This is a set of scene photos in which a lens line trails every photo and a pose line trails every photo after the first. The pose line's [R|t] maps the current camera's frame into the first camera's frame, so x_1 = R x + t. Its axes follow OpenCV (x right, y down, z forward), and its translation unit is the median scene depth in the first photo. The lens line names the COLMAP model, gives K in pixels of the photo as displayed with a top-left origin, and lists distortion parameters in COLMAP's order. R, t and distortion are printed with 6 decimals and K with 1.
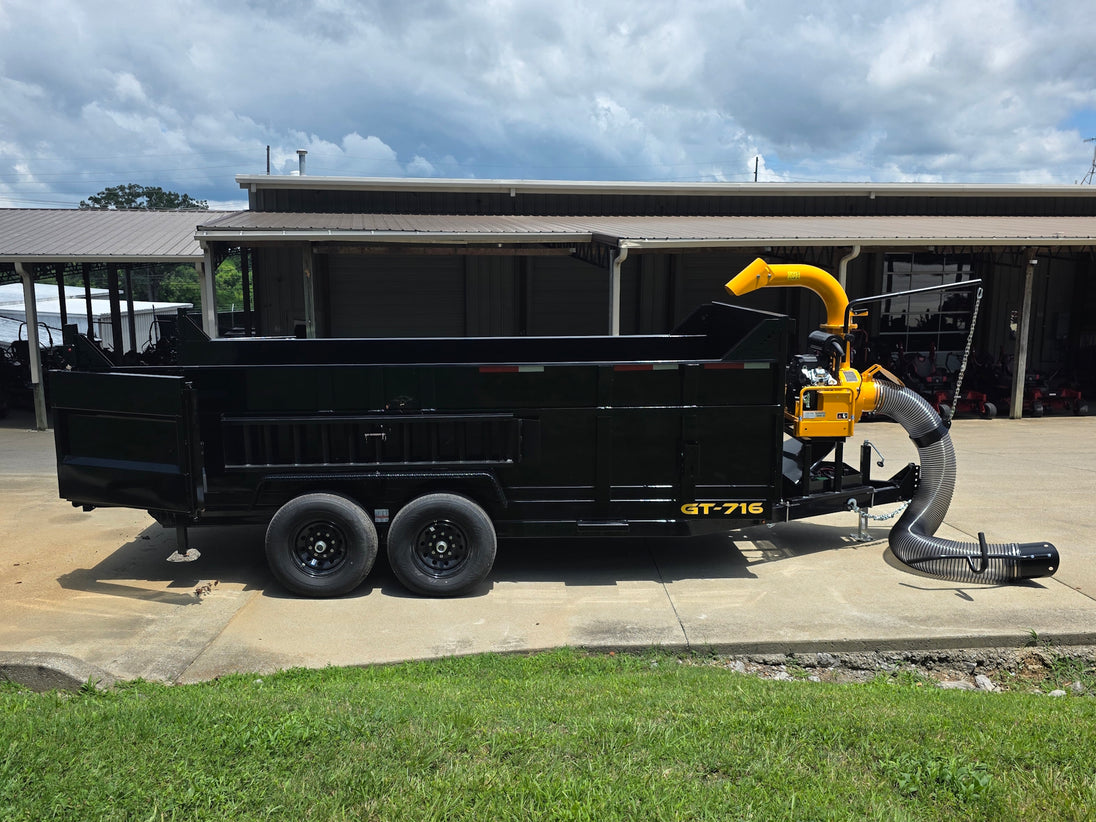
lens RADIAL K [[972.9, 0, 511.7], [0, 972.9, 413.5], [0, 0, 1]] dist [0.077533, -0.098711]
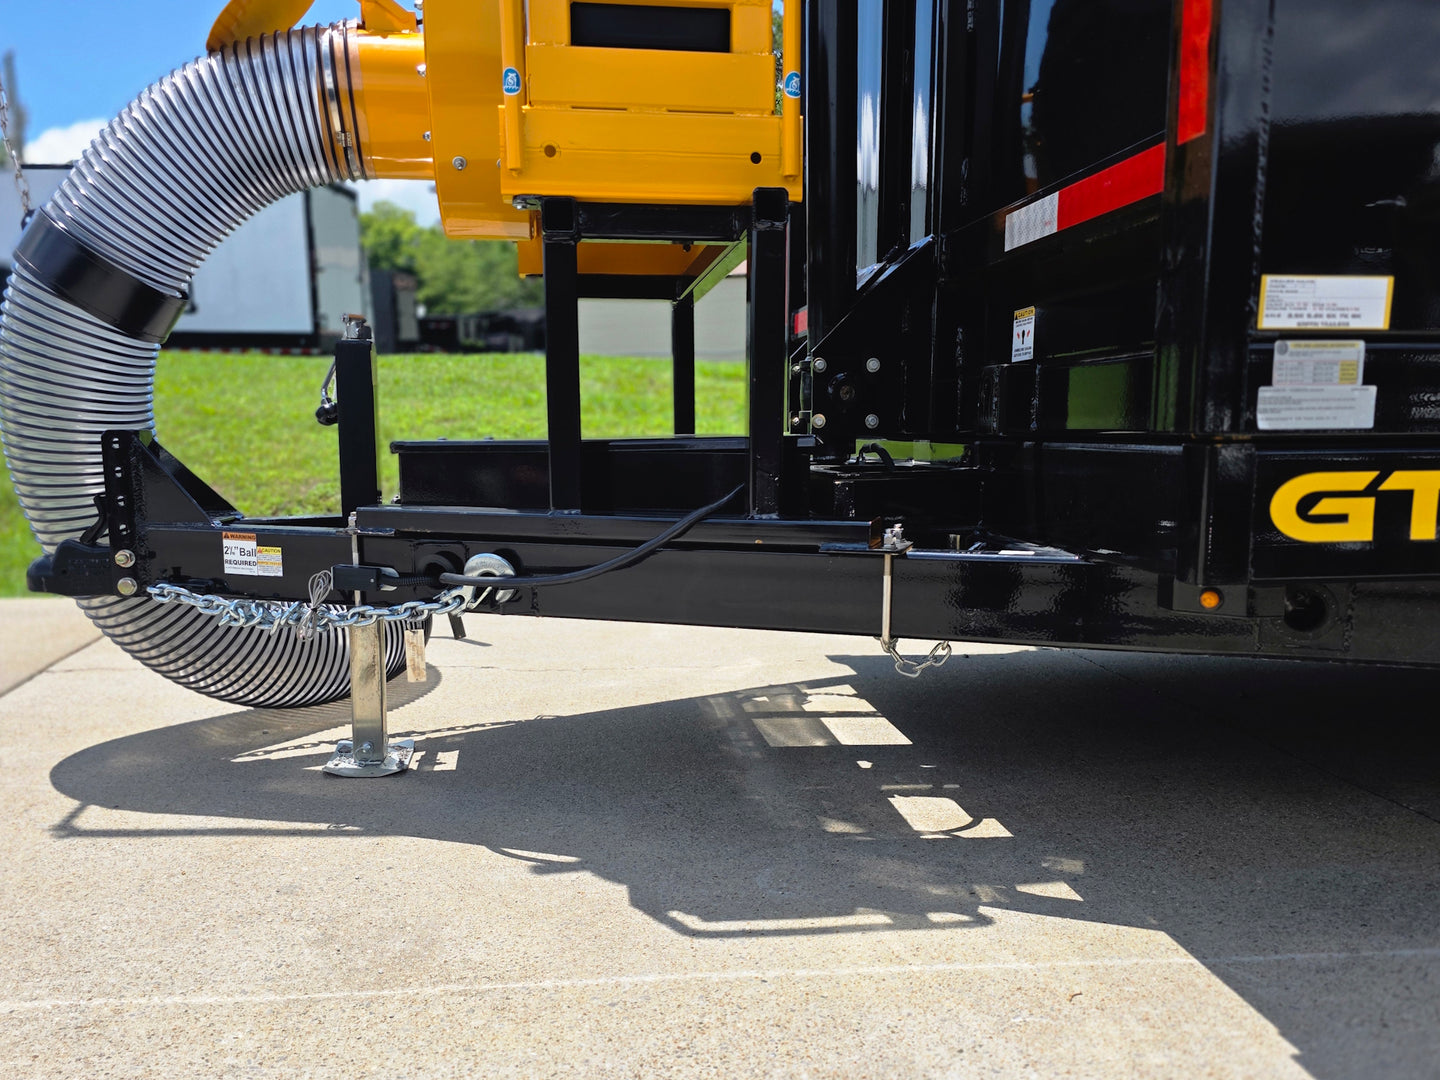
lens RADIAL K [[1132.1, 0, 699.4], [0, 1132.1, 585.5], [0, 0, 1]] dist [0.002033, -0.001760]
pose [[-0.994732, 0.027346, -0.098794, 0.362550], [-0.004024, 0.952602, 0.304193, 0.008145], [0.102430, 0.302988, -0.947474, 1.478879]]
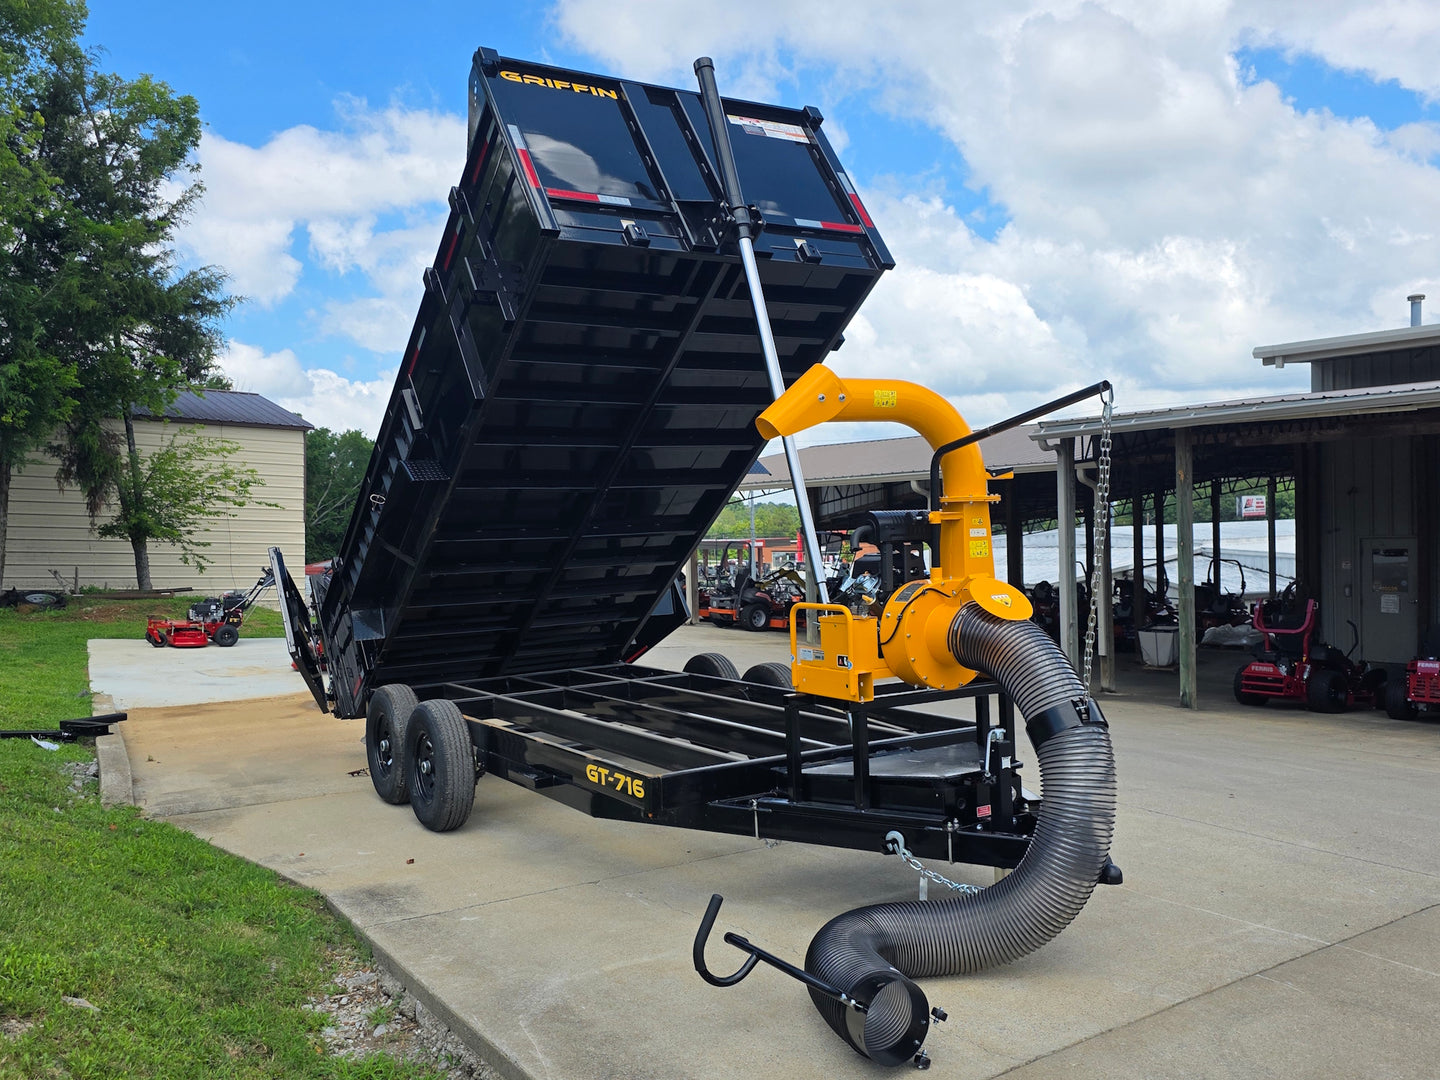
lens RADIAL K [[1251.4, 0, 714.8], [0, 1251.4, 564.0], [0, 0, 1]] dist [0.088122, -0.114263]
pose [[0.502540, 0.017364, -0.864379, 0.971185], [-0.108960, 0.993098, -0.043398, -0.014234], [0.857660, 0.115992, 0.500964, 0.645862]]
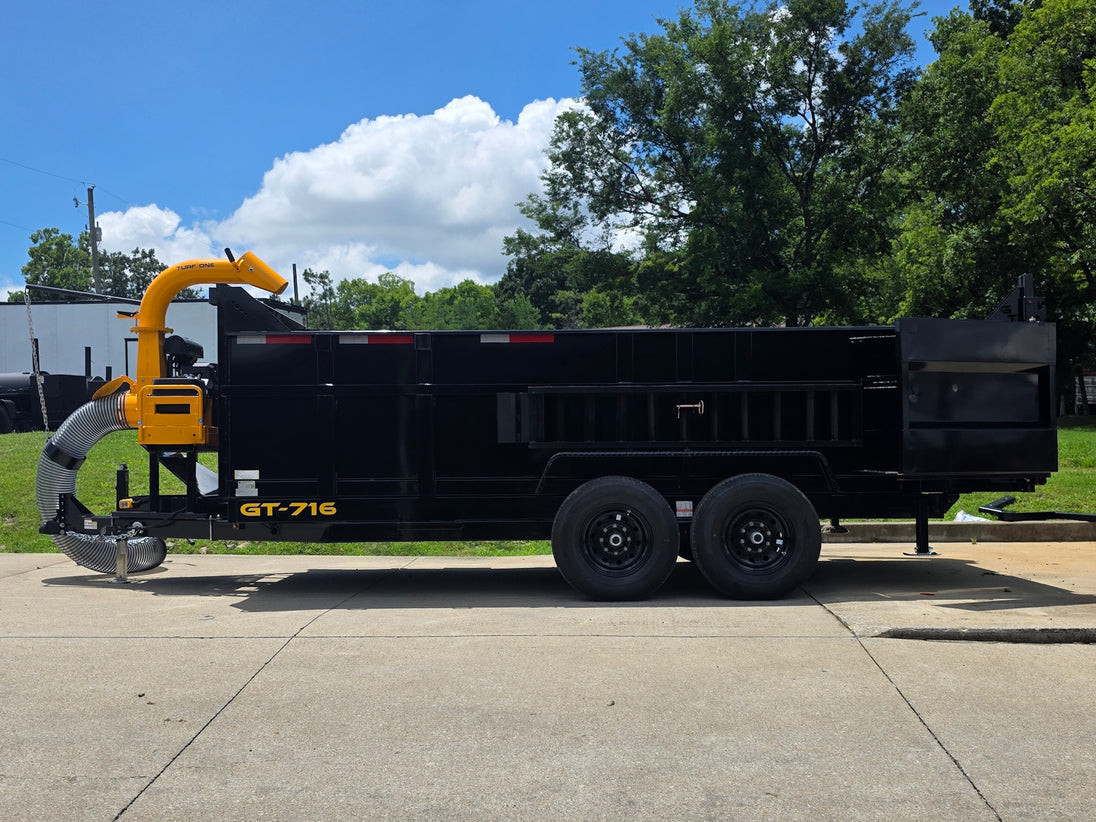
lens RADIAL K [[1130.0, 0, 529.7], [0, 1130.0, 483.6], [0, 0, 1]] dist [0.147726, -0.214788]
pose [[-0.998153, 0.015134, 0.058836, -0.057768], [0.025628, 0.982979, 0.181919, -0.150086], [-0.055082, 0.183091, -0.981552, 2.290795]]
